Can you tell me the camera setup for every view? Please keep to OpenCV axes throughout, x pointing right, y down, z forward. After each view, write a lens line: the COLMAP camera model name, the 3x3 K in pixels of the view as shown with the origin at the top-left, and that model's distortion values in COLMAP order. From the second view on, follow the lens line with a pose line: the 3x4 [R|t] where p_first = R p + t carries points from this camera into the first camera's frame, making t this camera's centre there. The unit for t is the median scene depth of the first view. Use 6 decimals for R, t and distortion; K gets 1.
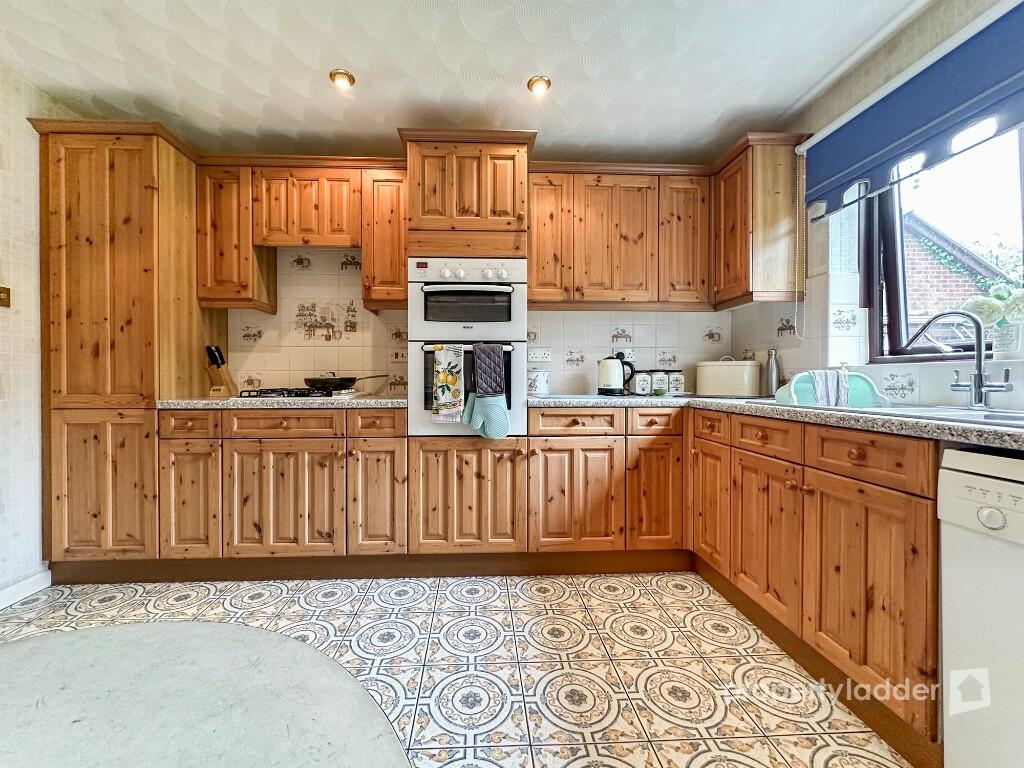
lens RADIAL K [[416.2, 0, 496.2], [0, 416.2, 382.5], [0, 0, 1]] dist [-0.000859, 0.000116]
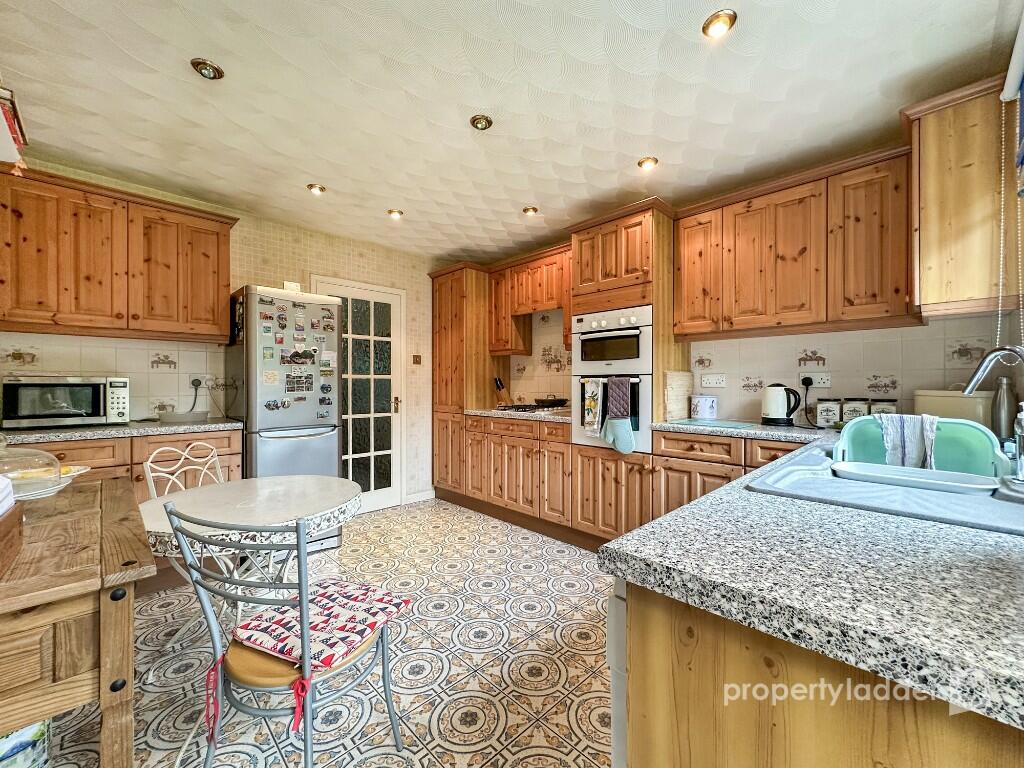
lens RADIAL K [[419.7, 0, 508.7], [0, 419.7, 387.4], [0, 0, 1]] dist [0.000205, 0.000120]
pose [[0.661971, 0.007035, -0.749496, 0.702994], [-0.007625, 0.999967, 0.002652, -0.062159], [0.749490, 0.003960, 0.662003, -0.095422]]
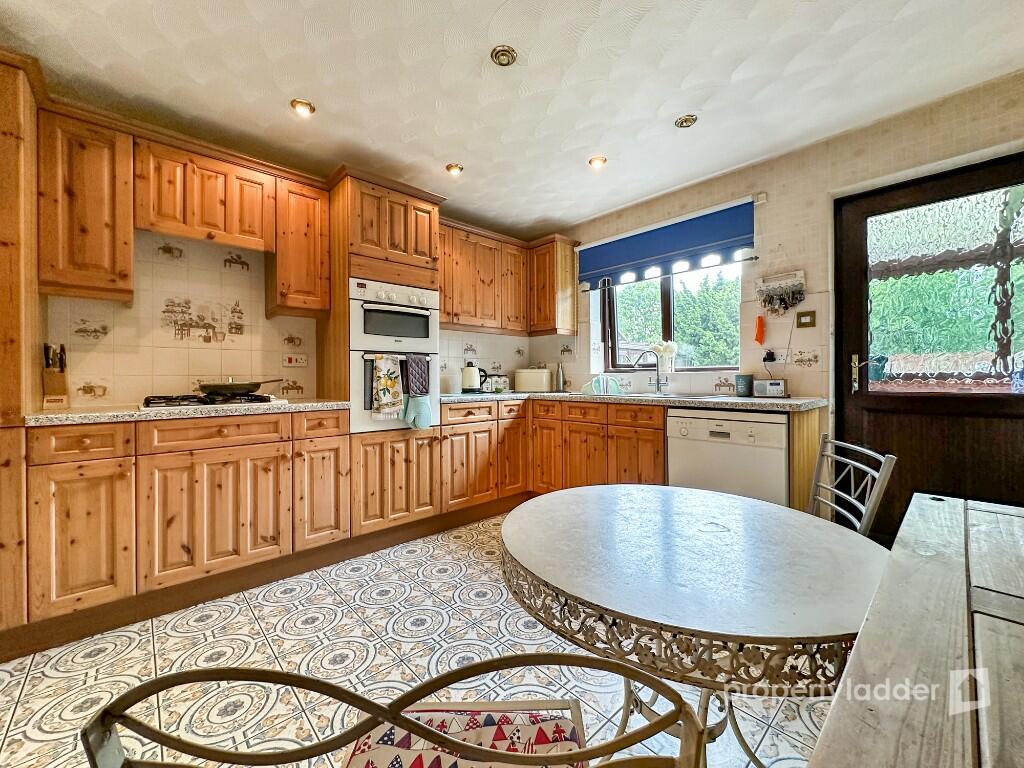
lens RADIAL K [[415.4, 0, 510.3], [0, 415.4, 380.3], [0, 0, 1]] dist [-0.000895, 0.000491]
pose [[0.765597, -0.008012, 0.643270, -0.603990], [0.012353, 0.999921, -0.002248, -0.009491], [-0.643202, 0.009667, 0.765636, -0.152276]]
